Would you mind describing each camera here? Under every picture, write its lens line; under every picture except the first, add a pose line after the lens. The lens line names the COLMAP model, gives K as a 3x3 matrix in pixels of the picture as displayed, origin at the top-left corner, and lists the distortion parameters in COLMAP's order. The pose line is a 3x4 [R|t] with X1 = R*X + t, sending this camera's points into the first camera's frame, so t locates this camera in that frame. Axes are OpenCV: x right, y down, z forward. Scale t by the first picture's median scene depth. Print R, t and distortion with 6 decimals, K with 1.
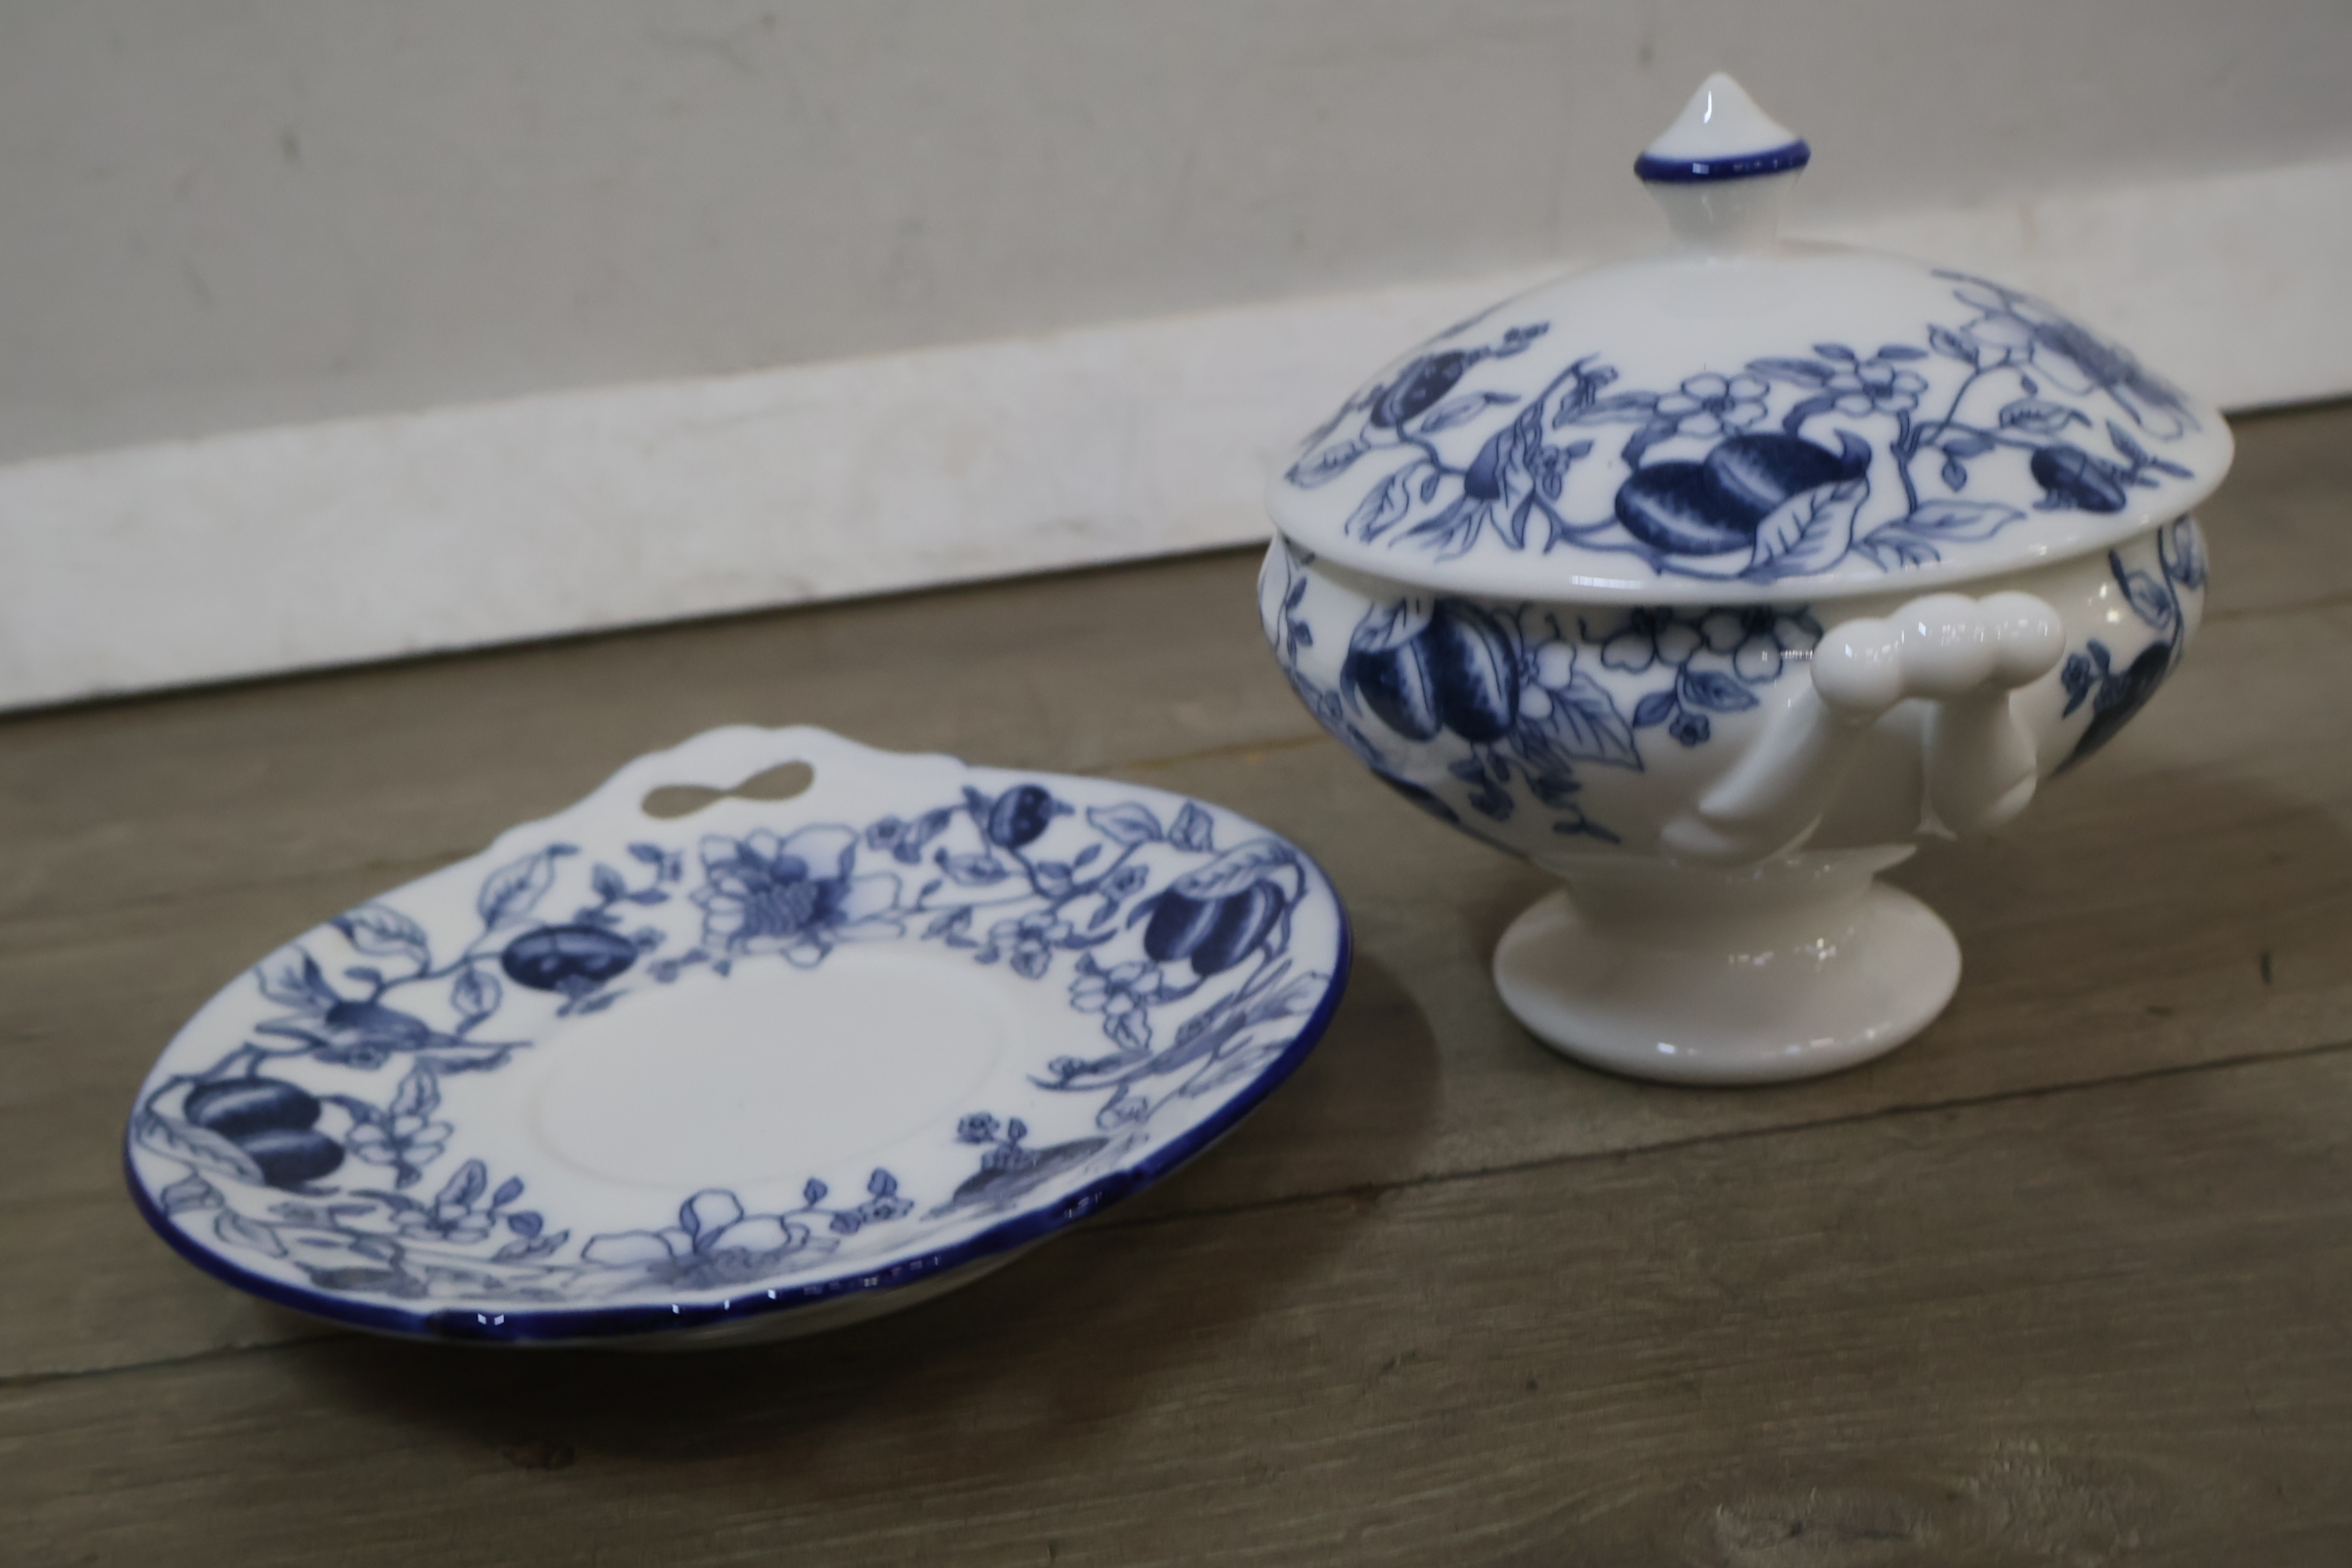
lens RADIAL K [[2434.6, 0, 1164.9], [0, 2434.6, 783.7], [0, 0, 1]] dist [0.013137, -0.017466]
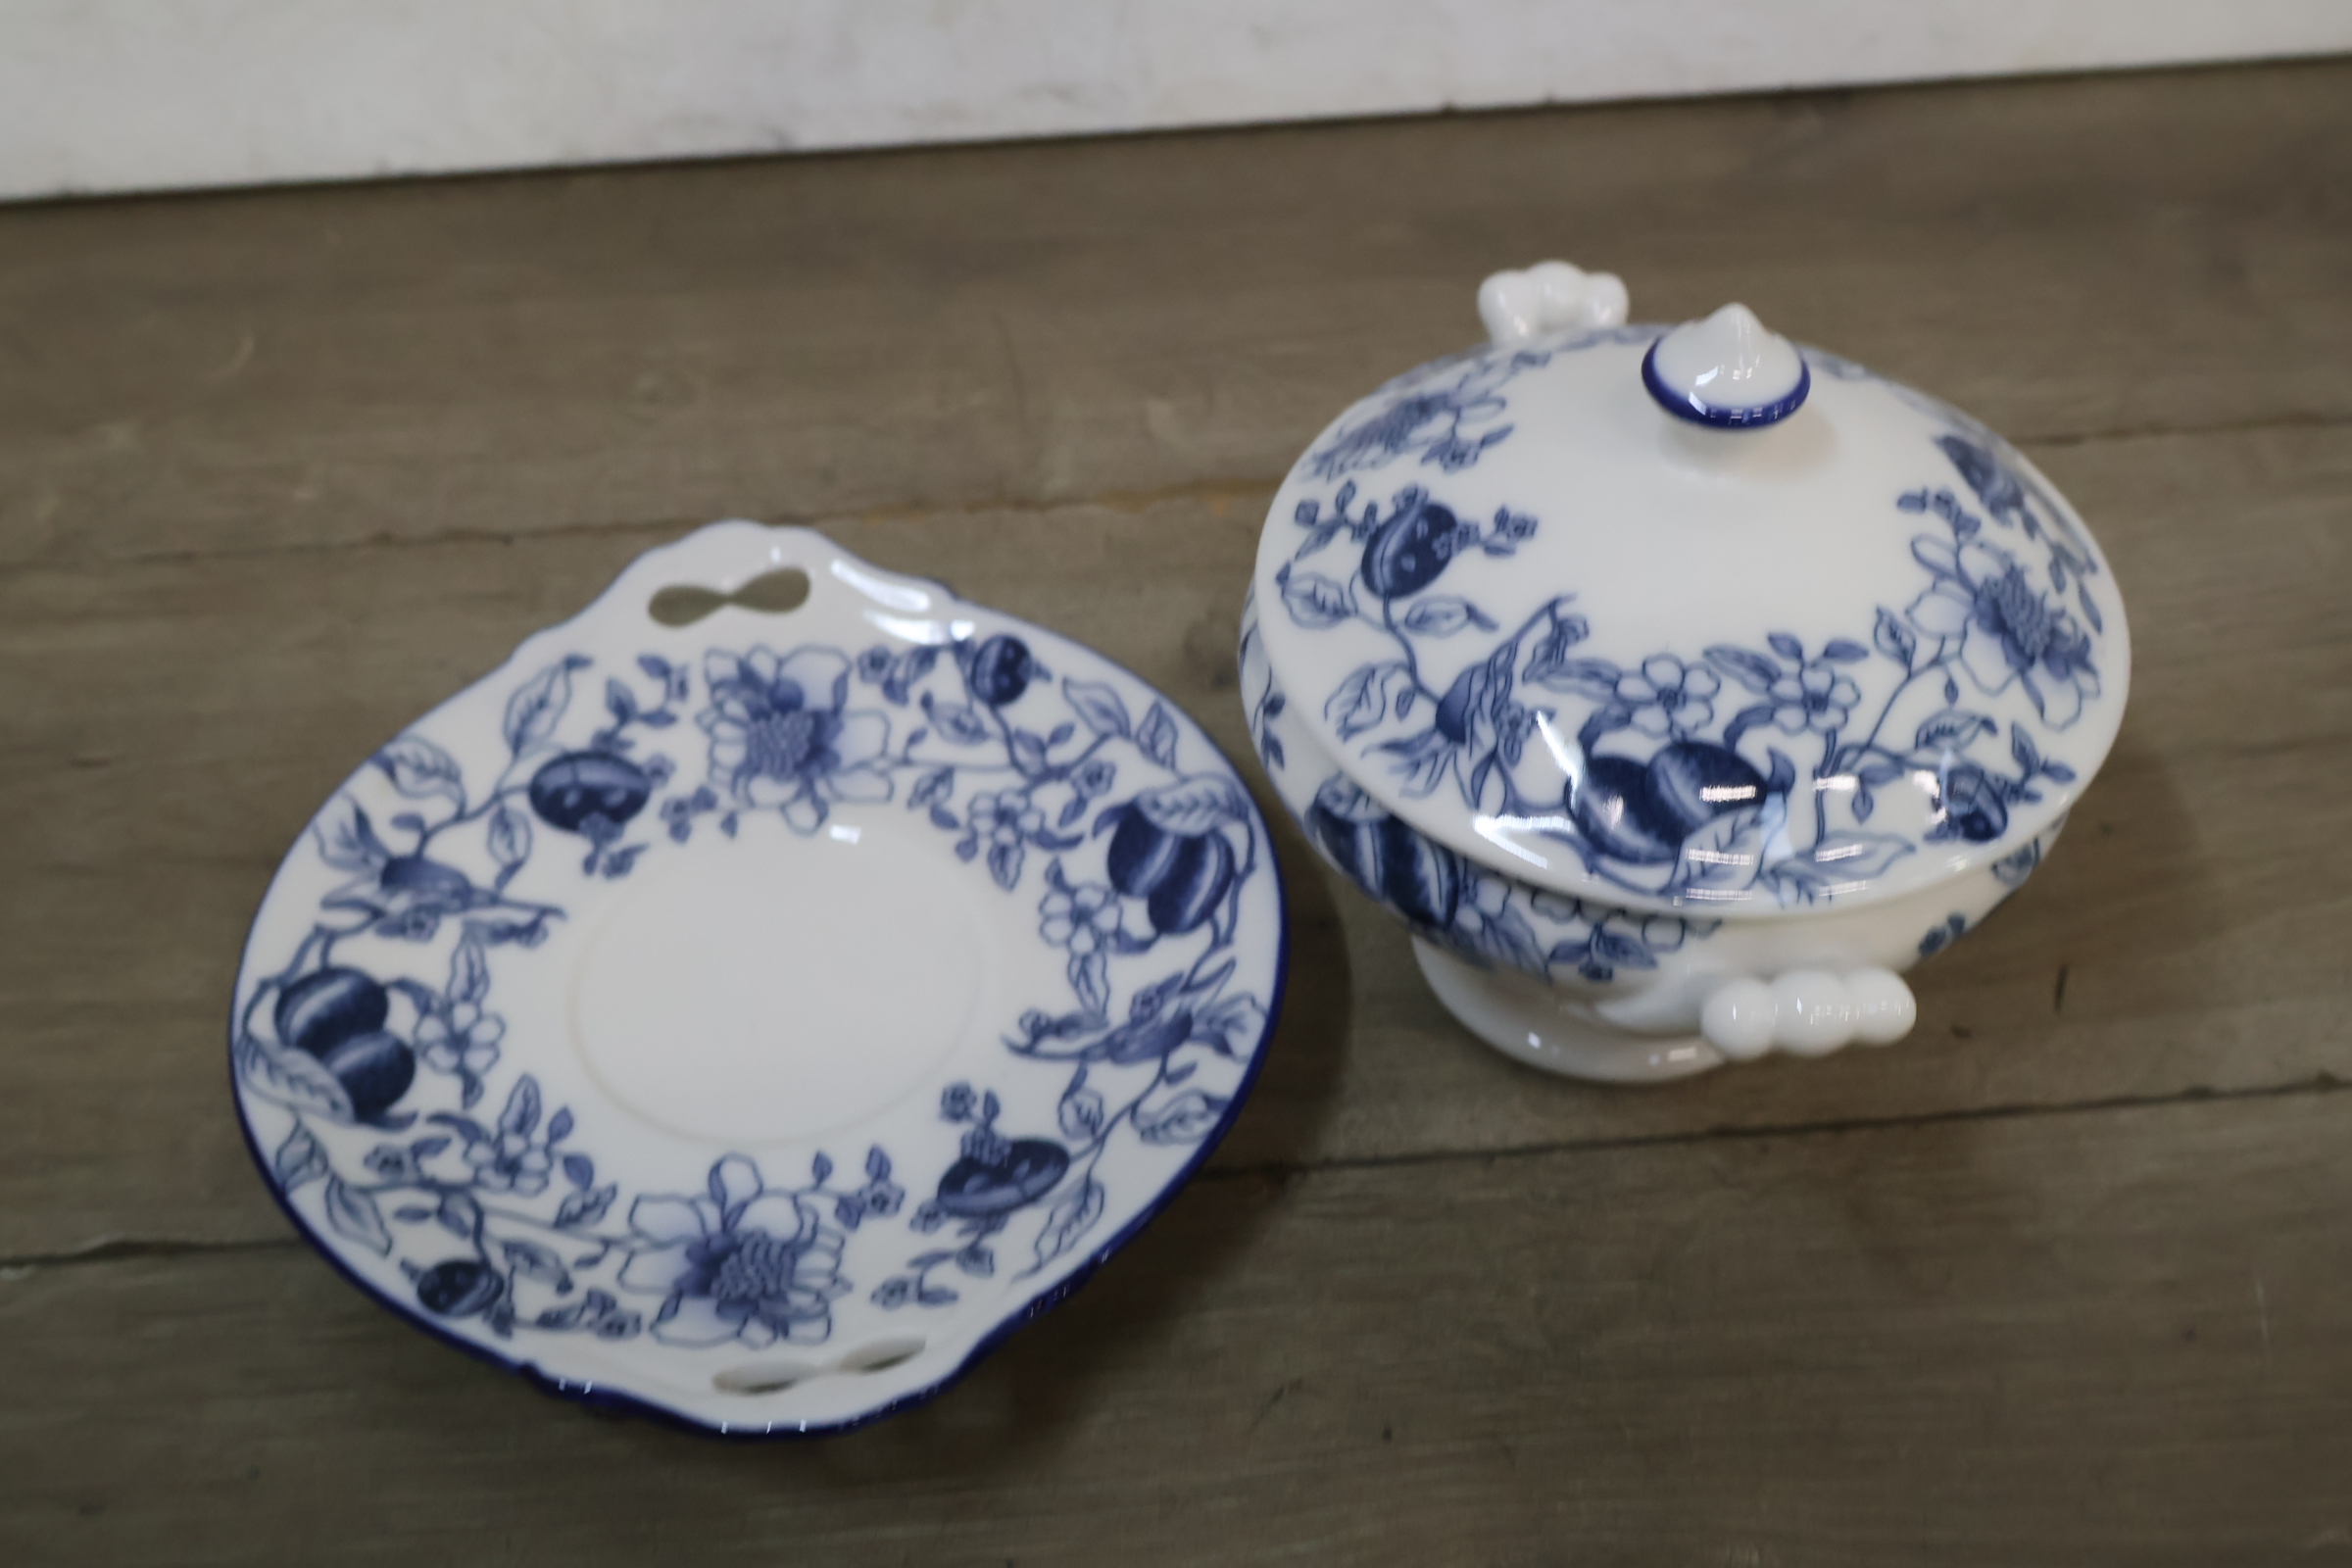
lens RADIAL K [[2434.6, 0, 1164.9], [0, 2434.6, 783.7], [0, 0, 1]] dist [0.013137, -0.017466]
pose [[0.995486, 0.076386, 0.056333, -0.053573], [-0.092944, 0.904792, 0.415587, -0.486687], [-0.019225, -0.418946, 0.907807, -0.014787]]
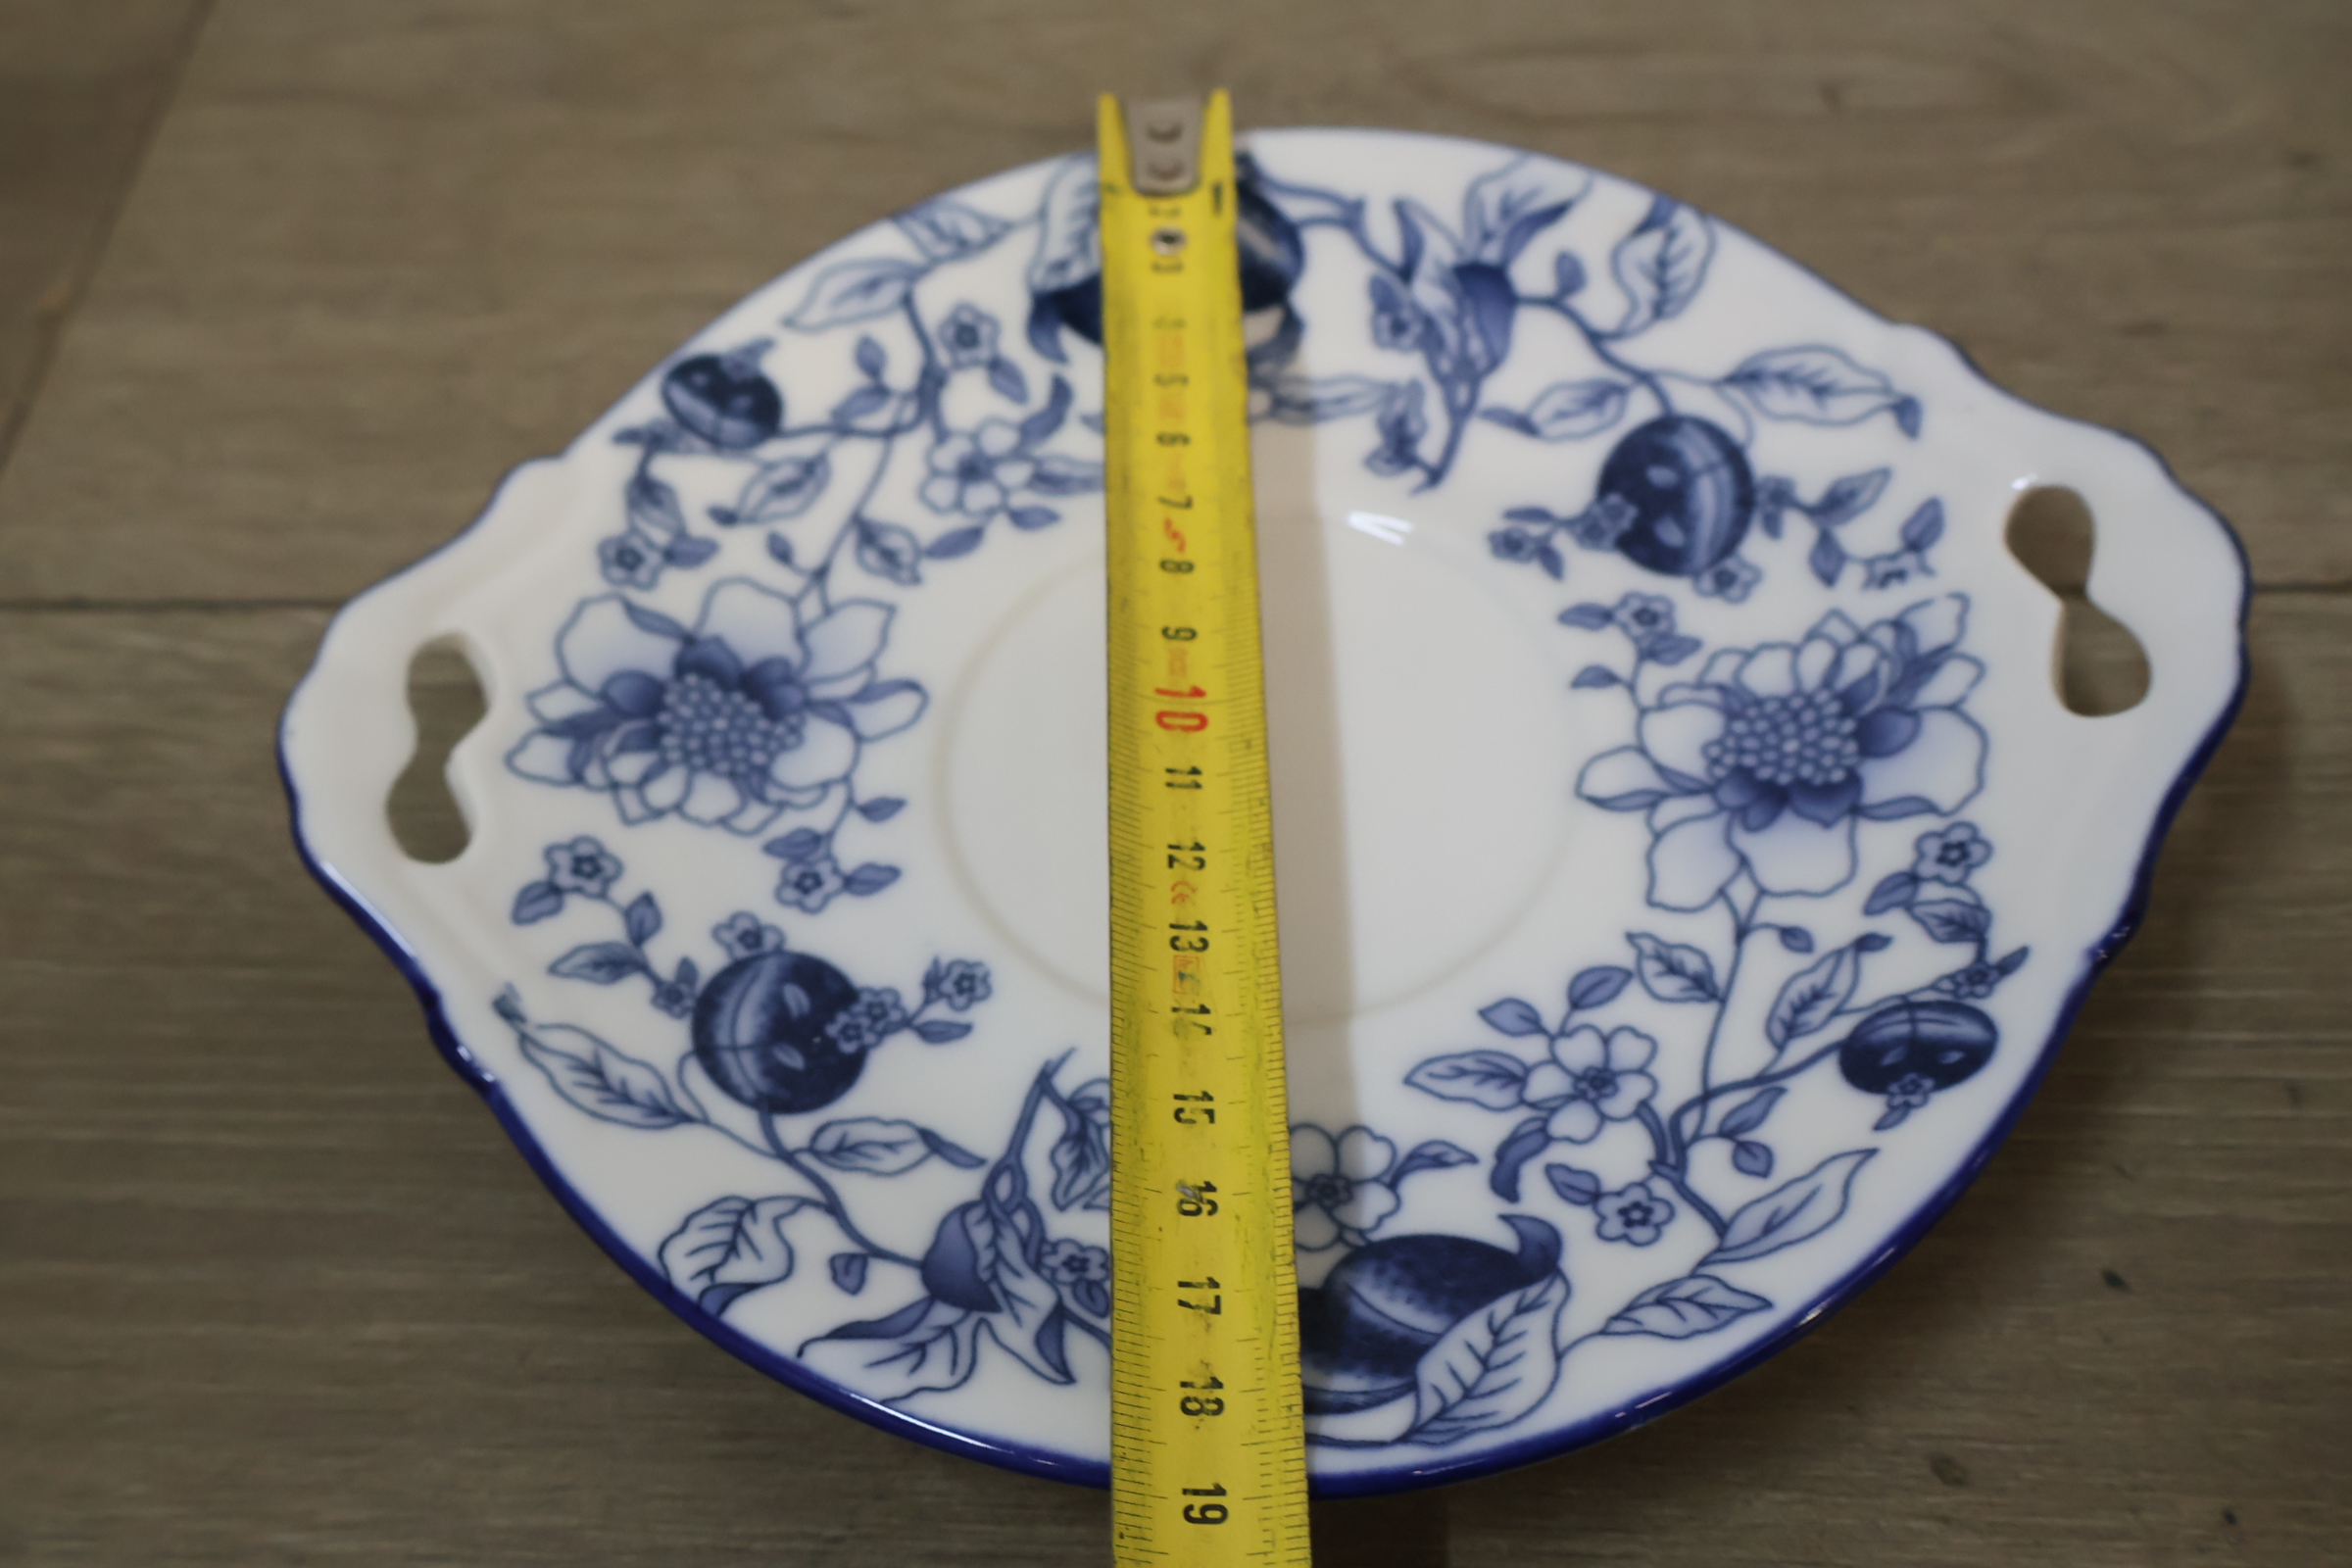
lens RADIAL K [[2472.4, 0, 1167.6], [0, 2472.4, 776.7], [0, 0, 1]] dist [0.007713, 0.004554]
pose [[-0.151109, 0.862754, -0.482517, 0.217999], [-0.256408, 0.437206, 0.862036, -0.540916], [0.954684, 0.253982, 0.155151, 0.899039]]
